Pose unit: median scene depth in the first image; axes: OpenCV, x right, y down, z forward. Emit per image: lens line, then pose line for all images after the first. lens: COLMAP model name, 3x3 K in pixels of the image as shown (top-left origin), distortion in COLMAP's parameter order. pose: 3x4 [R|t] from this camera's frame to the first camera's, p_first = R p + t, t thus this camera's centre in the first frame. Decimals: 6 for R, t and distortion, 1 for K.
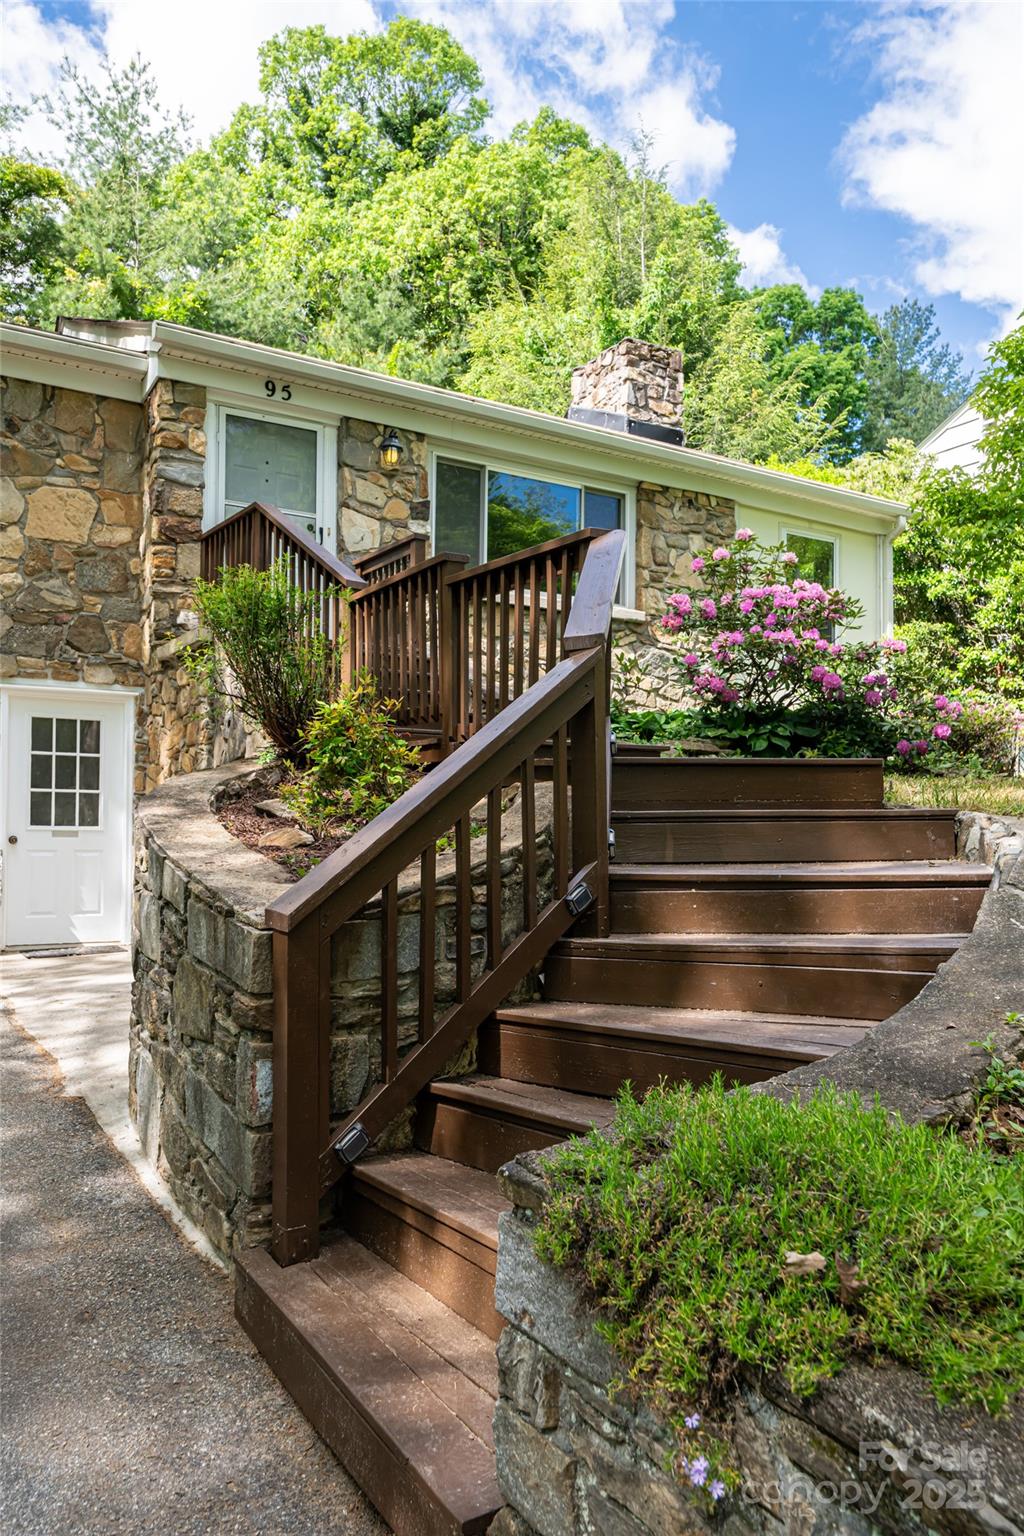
lens RADIAL K [[1102.4, 0, 510.0], [0, 1102.4, 822.4], [0, 0, 1]] dist [-0.000554, 0.003338]
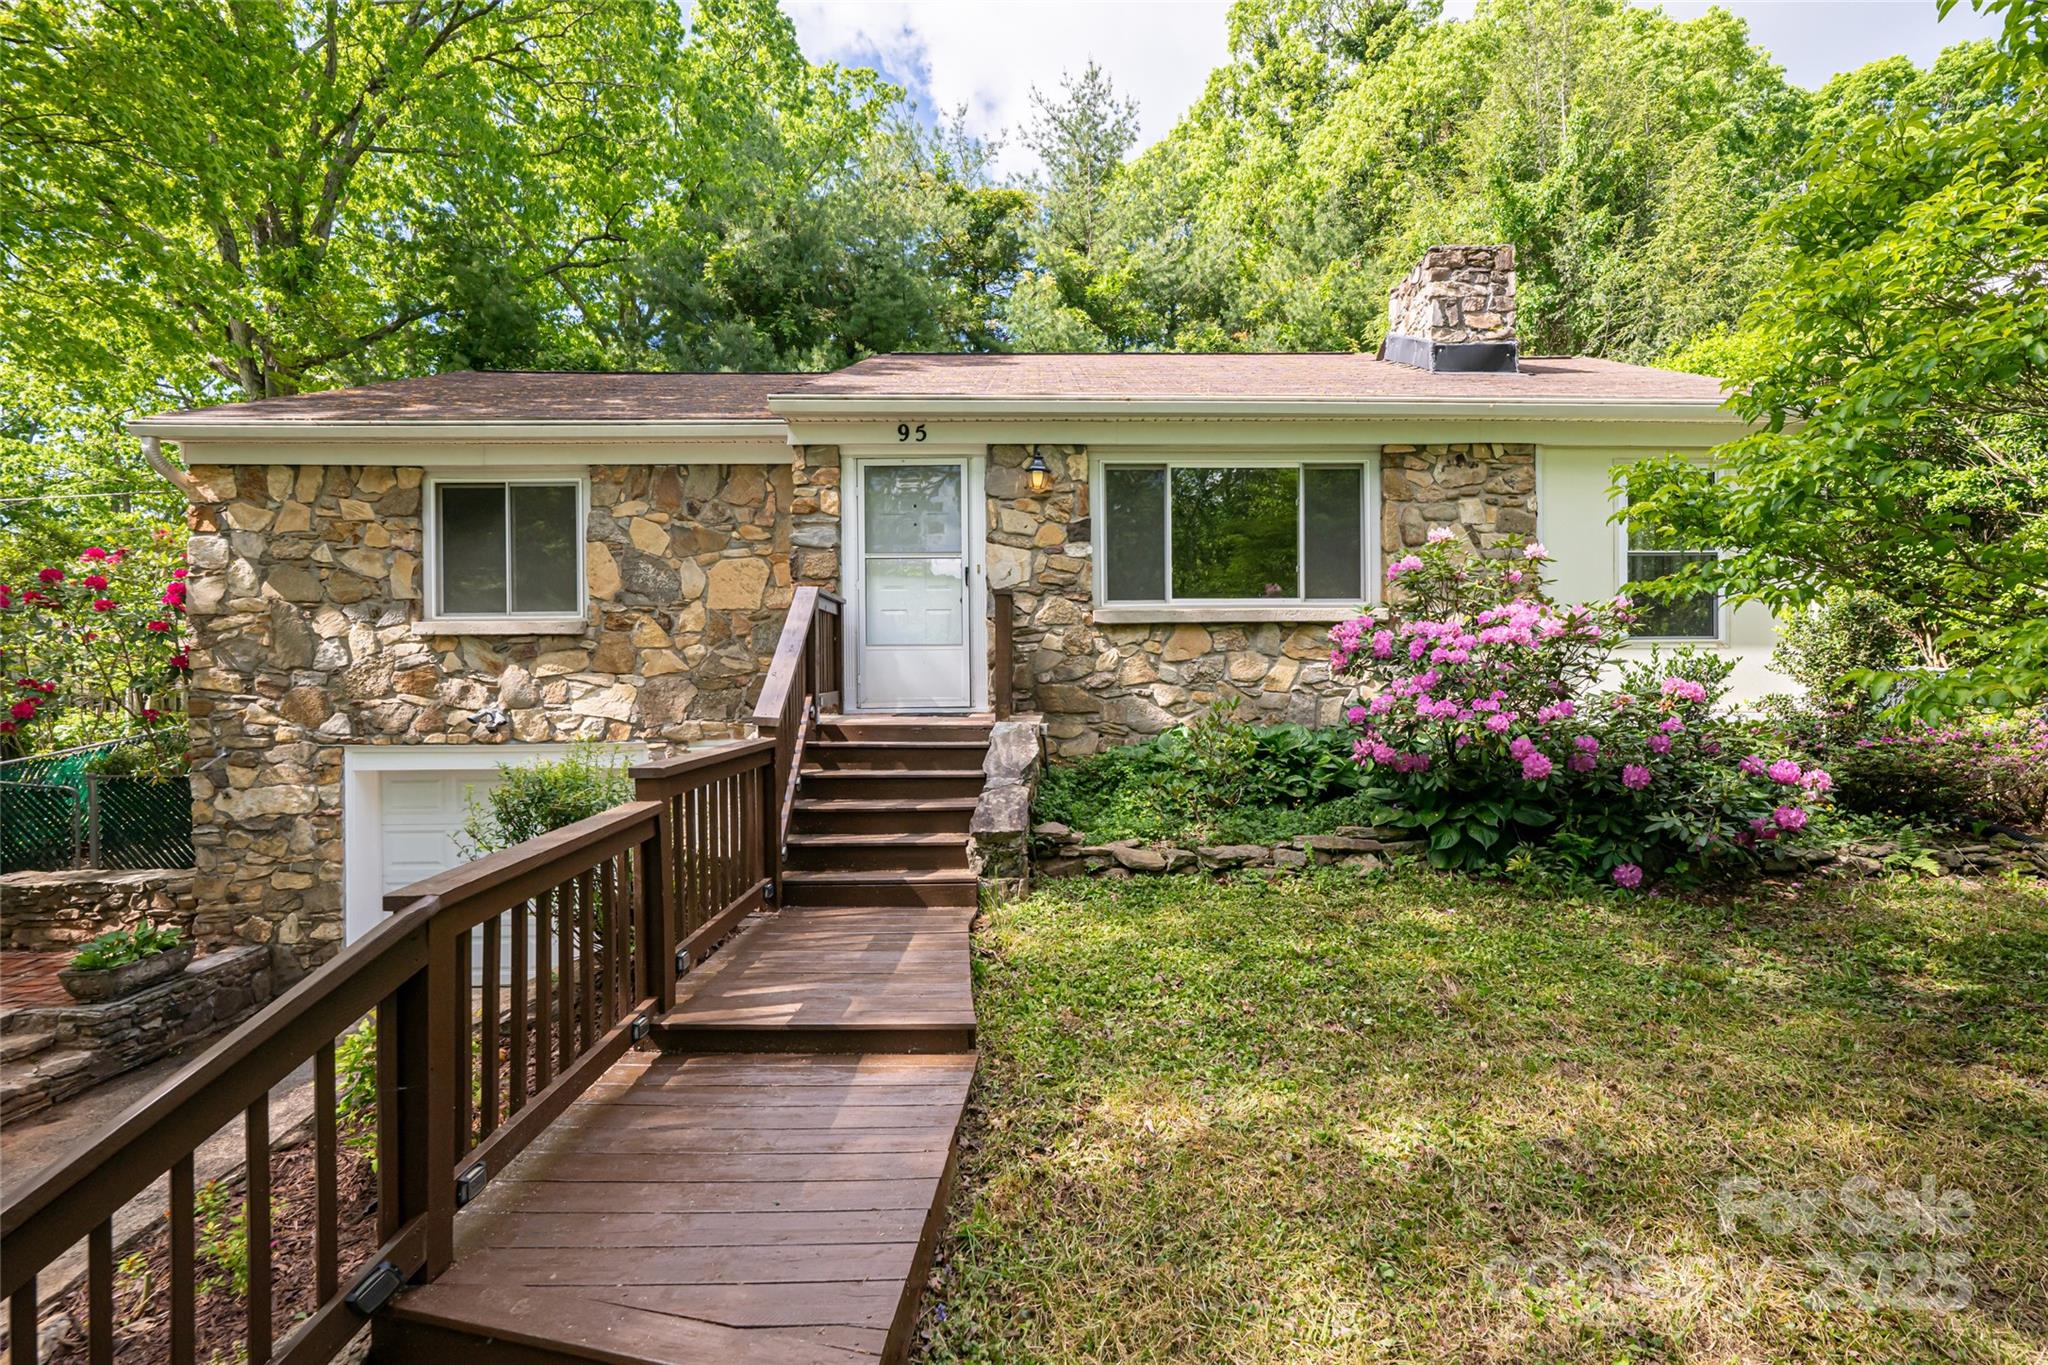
lens RADIAL K [[939.9, 0, 1073.1], [0, 939.9, 684.7], [0, 0, 1]] dist [-0.000464, -0.000224]
pose [[0.874916, -0.013828, -0.484077, 0.283499], [0.022216, 0.999686, 0.011598, -0.166435], [0.483765, -0.020902, 0.874949, 0.323582]]
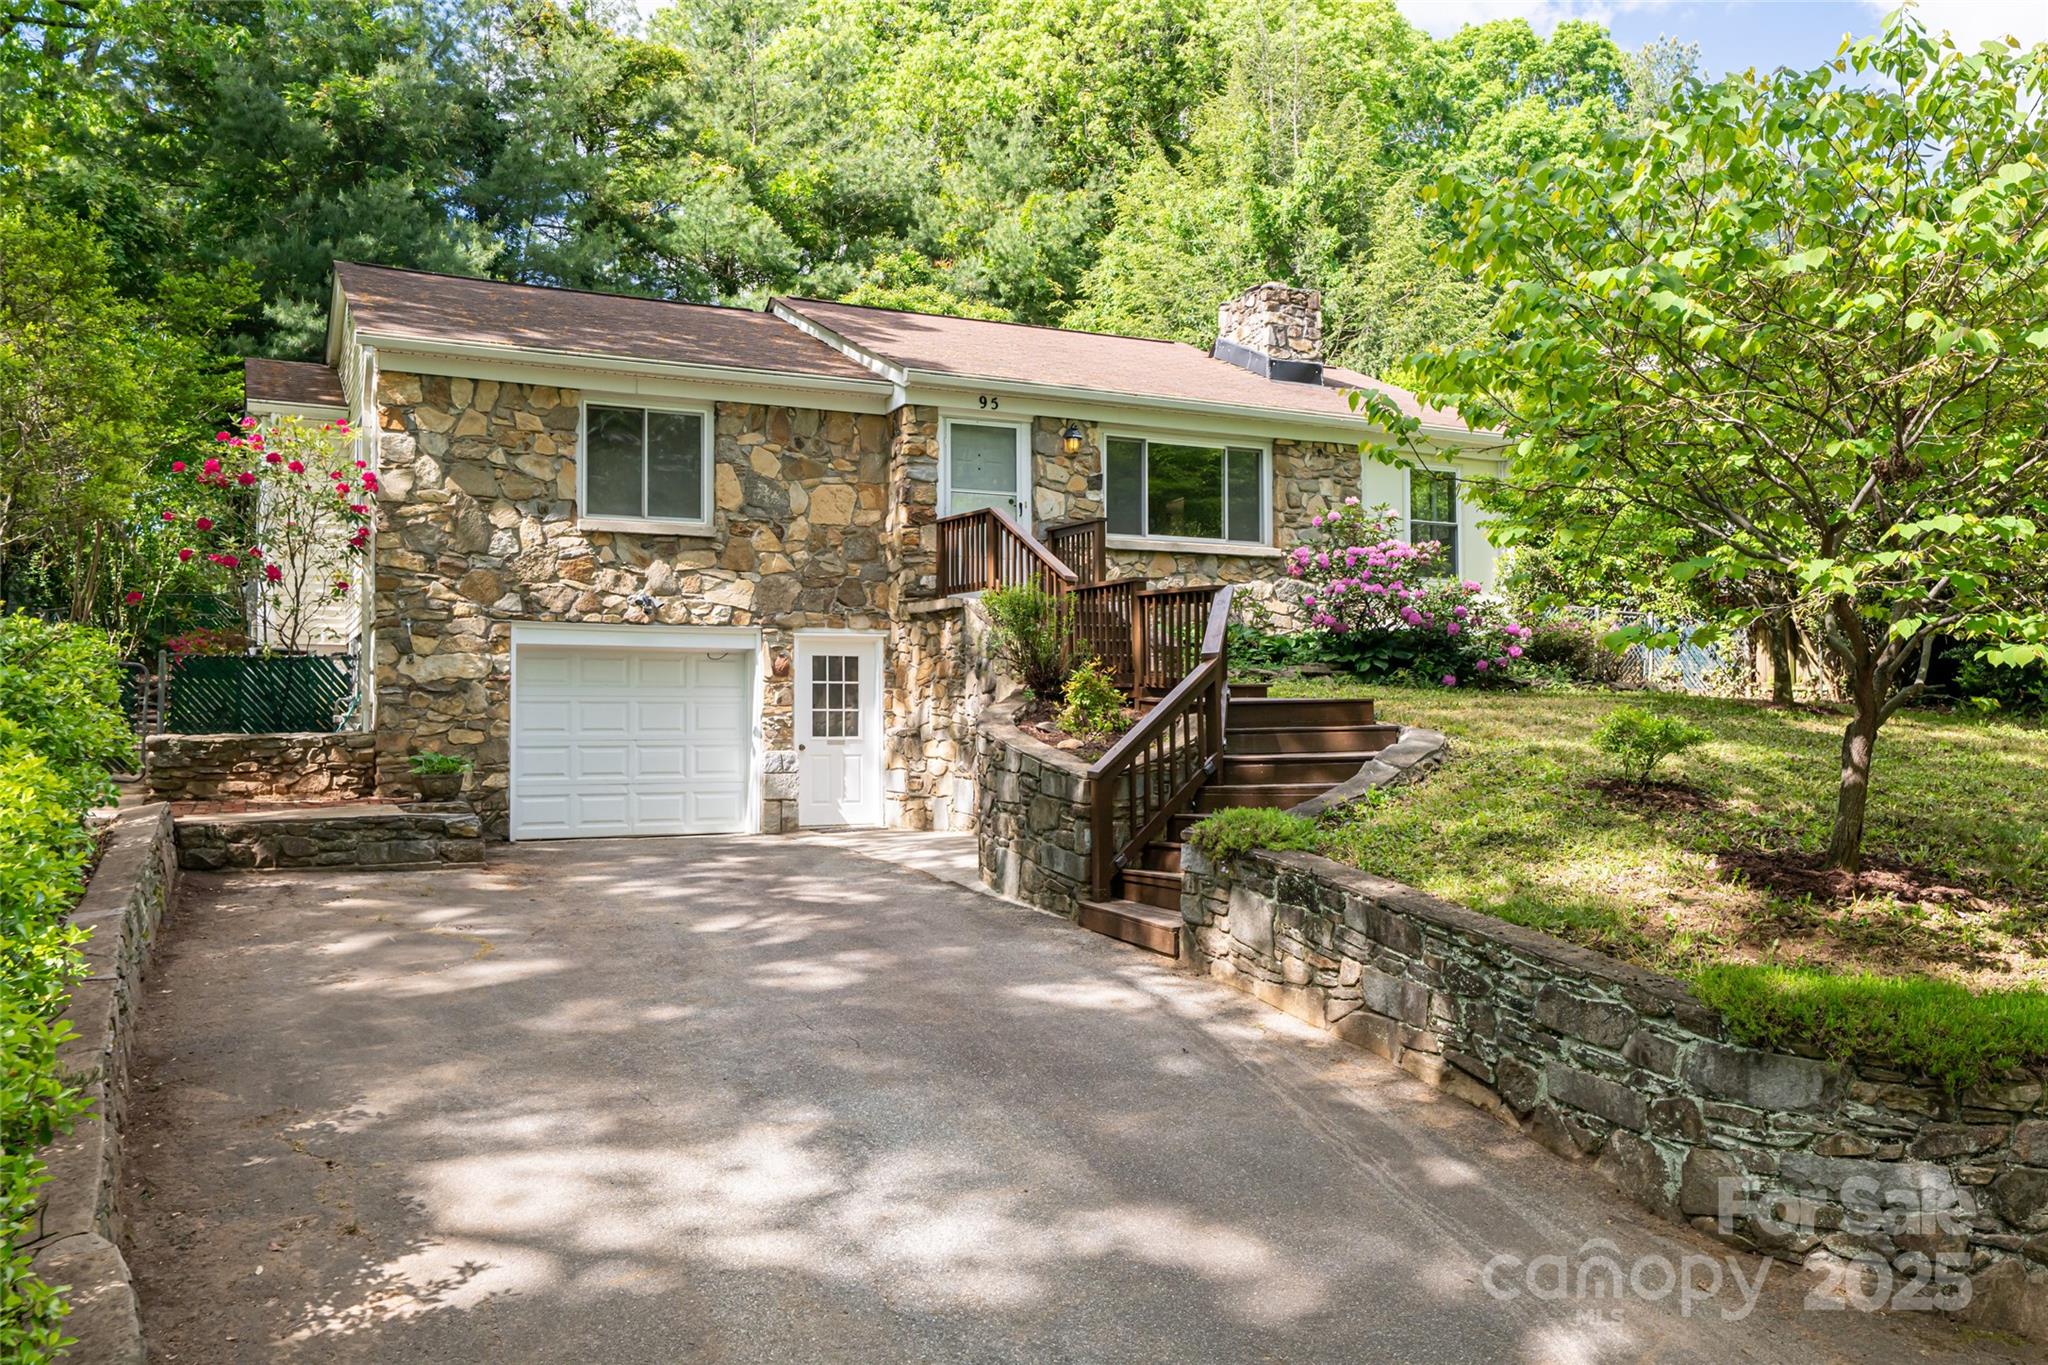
lens RADIAL K [[1607.6, 0, 1024.0], [0, 1607.6, 682.5], [0, 0, 1]] dist [0.000007, 0.000430]
pose [[0.996509, -0.015973, -0.081942, -0.015309], [0.014244, 0.999664, -0.021643, -0.015156], [0.082260, 0.020400, 0.996402, -0.836165]]
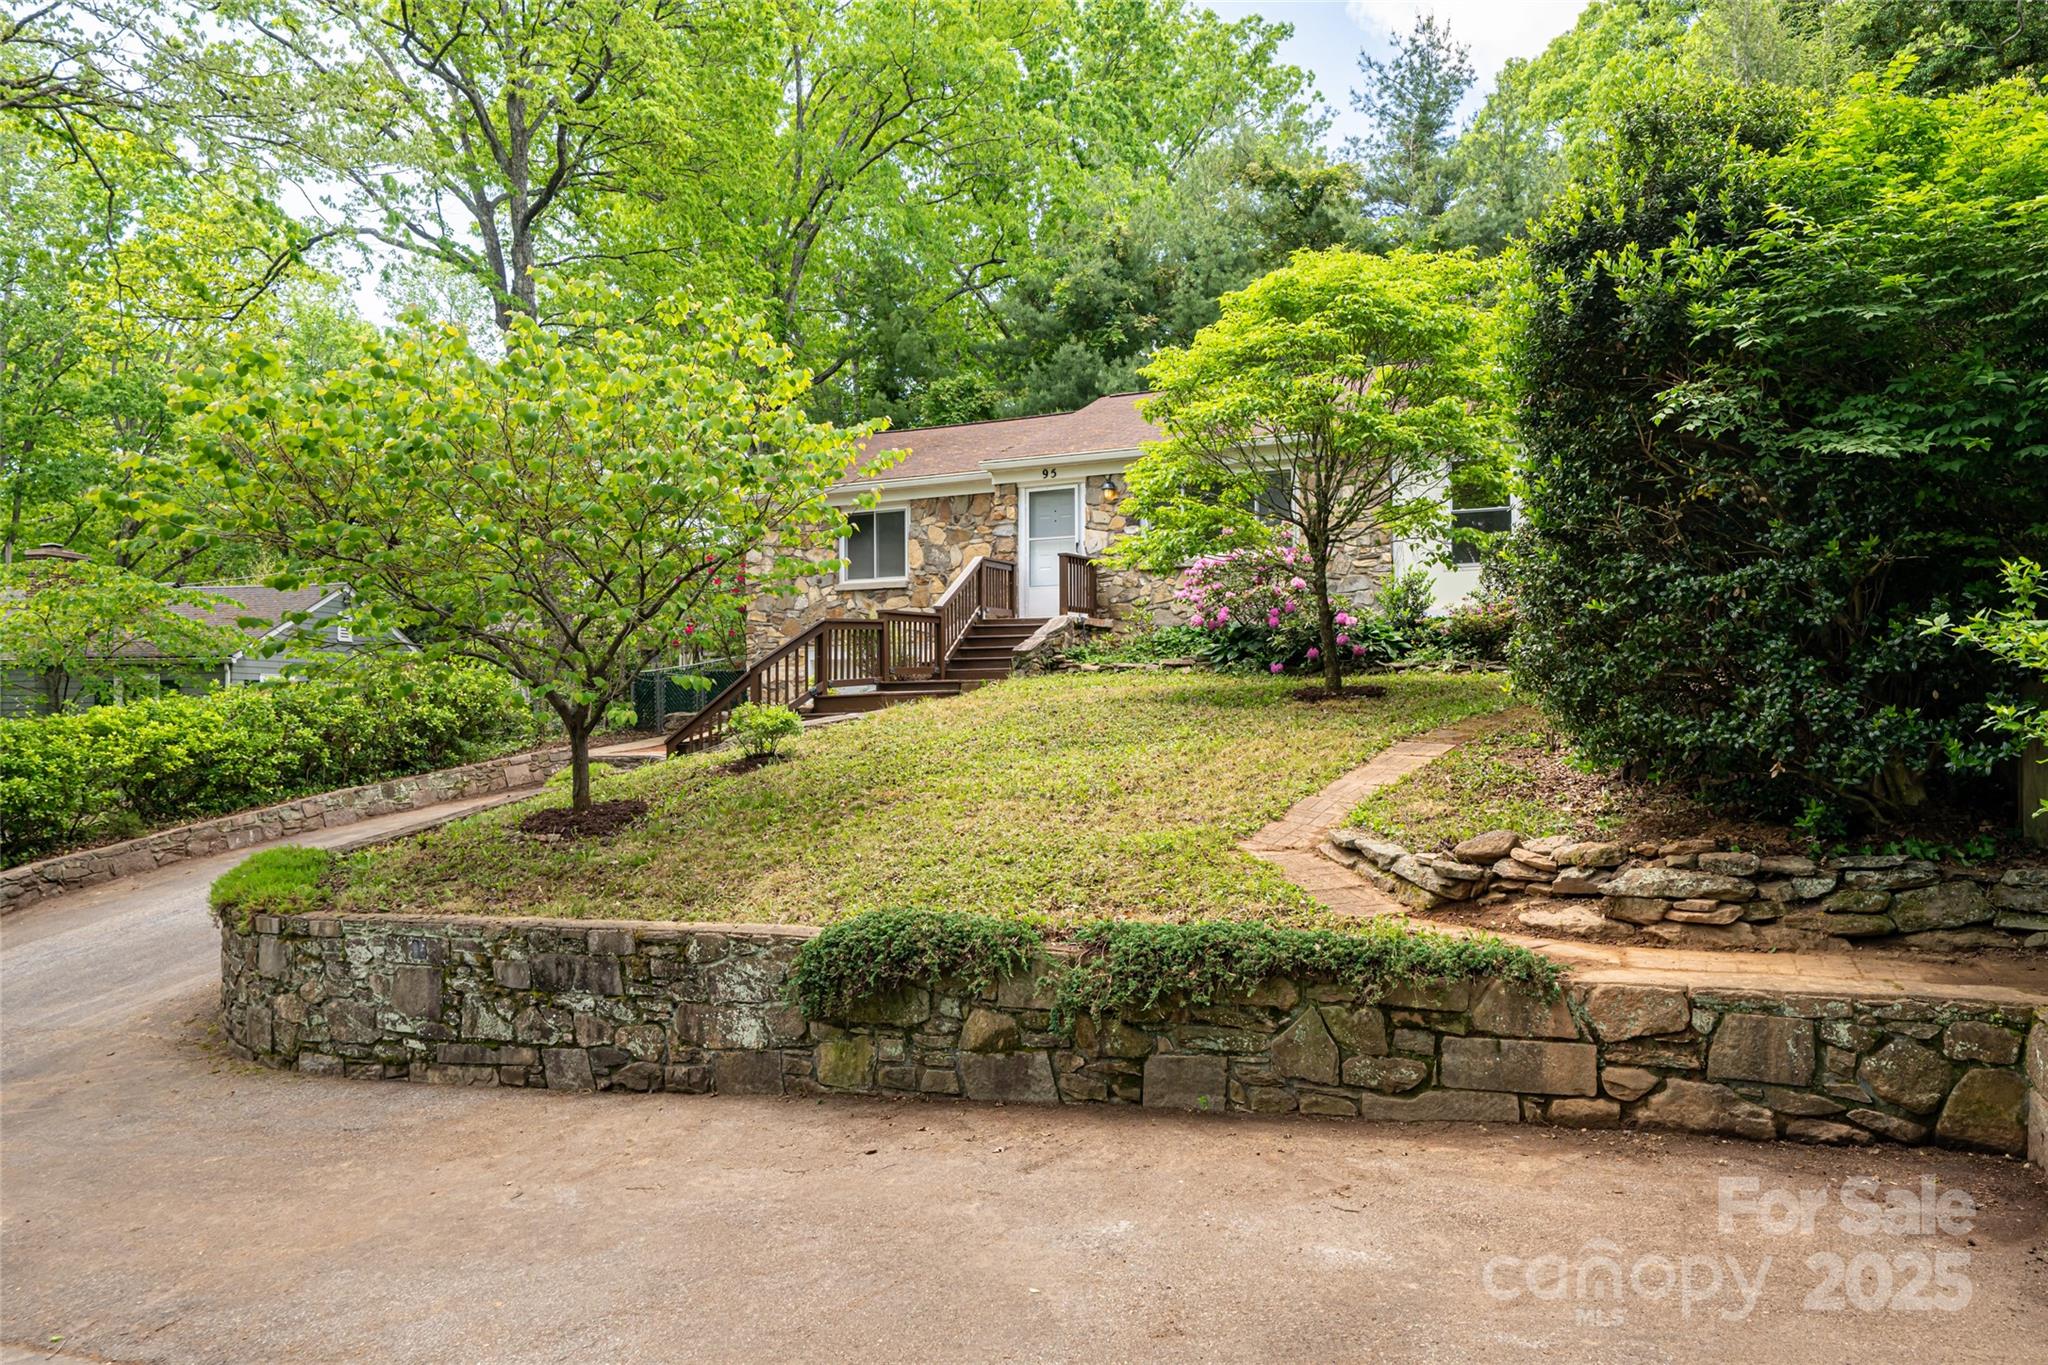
lens RADIAL K [[1360.5, 0, 1024.0], [0, 1360.5, 682.5], [0, 0, 1]] dist [-0.002862, 0.000187]
pose [[0.543887, -0.026029, -0.838754, 1.527654], [0.021721, 0.999621, -0.016936, -0.008788], [0.838877, -0.009007, 0.544246, -0.243163]]
